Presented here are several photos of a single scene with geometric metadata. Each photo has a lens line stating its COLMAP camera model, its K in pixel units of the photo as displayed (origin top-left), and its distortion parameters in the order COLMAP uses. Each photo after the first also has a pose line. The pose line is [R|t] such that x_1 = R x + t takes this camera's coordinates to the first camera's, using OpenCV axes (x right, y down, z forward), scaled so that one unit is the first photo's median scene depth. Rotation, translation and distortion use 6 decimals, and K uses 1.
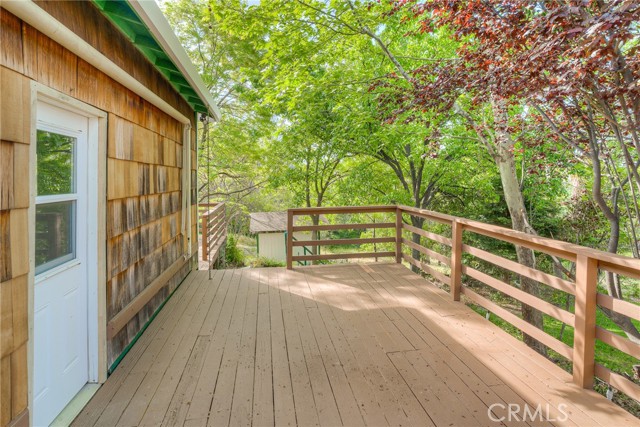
lens RADIAL K [[353.7, 0, 319.7], [0, 353.7, 219.9], [0, 0, 1]] dist [0.000211, 0.000172]
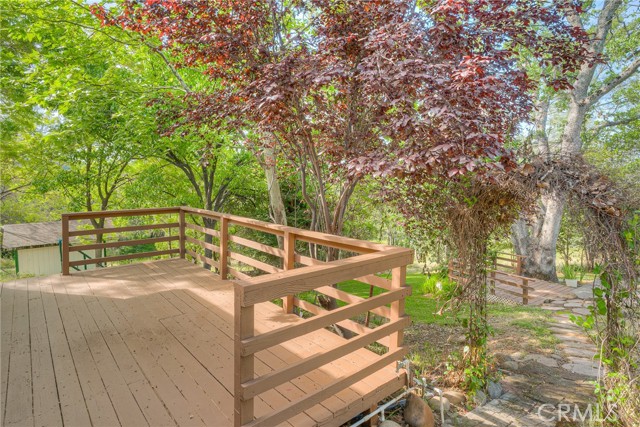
lens RADIAL K [[392.9, 0, 319.6], [0, 392.9, 202.7], [0, 0, 1]] dist [-0.004041, 0.025390]
pose [[0.880570, -0.024805, 0.473266, 0.016369], [0.053763, 0.997411, -0.047757, 0.023402], [-0.470857, 0.067497, 0.879624, -0.238596]]
